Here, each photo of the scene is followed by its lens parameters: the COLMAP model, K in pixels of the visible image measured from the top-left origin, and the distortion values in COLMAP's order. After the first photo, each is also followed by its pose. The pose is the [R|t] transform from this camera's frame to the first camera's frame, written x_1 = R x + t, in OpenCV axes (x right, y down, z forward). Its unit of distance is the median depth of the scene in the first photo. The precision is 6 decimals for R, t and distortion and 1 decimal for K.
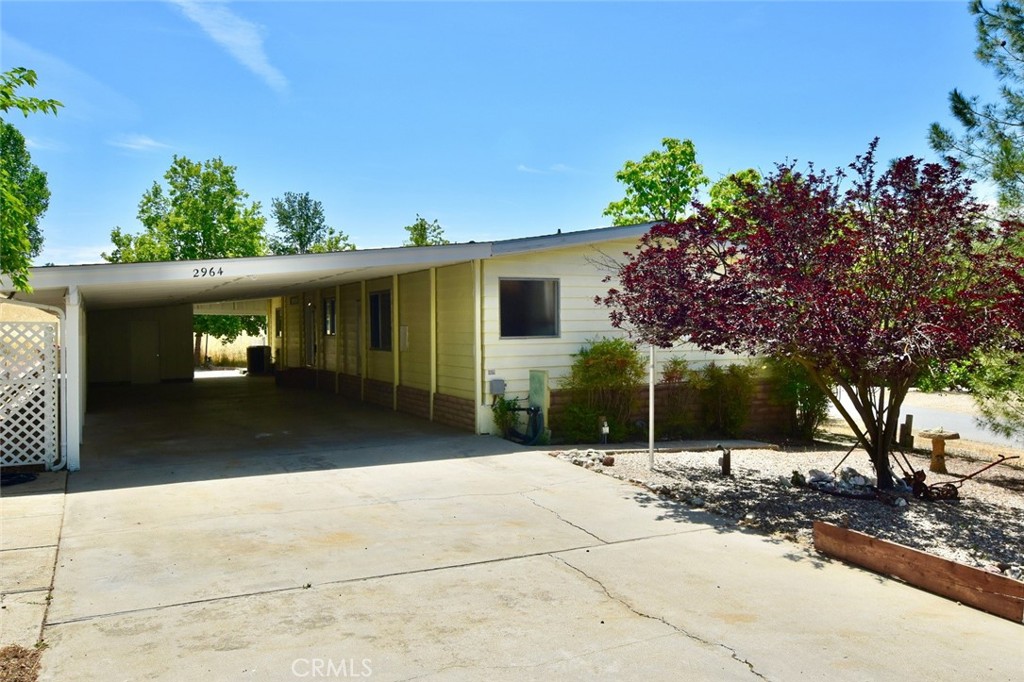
lens RADIAL K [[736.6, 0, 513.9], [0, 736.6, 345.9], [0, 0, 1]] dist [0.006669, 0.000682]
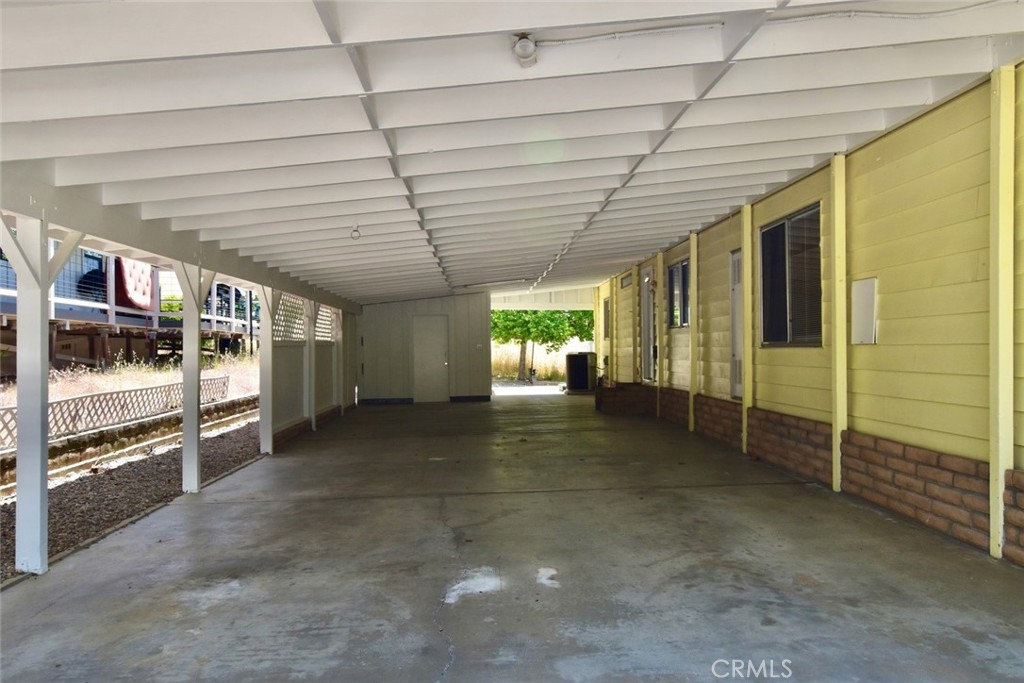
lens RADIAL K [[719.6, 0, 515.2], [0, 719.6, 347.1], [0, 0, 1]] dist [0.007050, 0.002839]
pose [[0.890123, -0.002276, -0.455715, -0.104843], [-0.009321, 0.999687, -0.023198, 0.014603], [0.455625, 0.024896, 0.889823, 0.430599]]
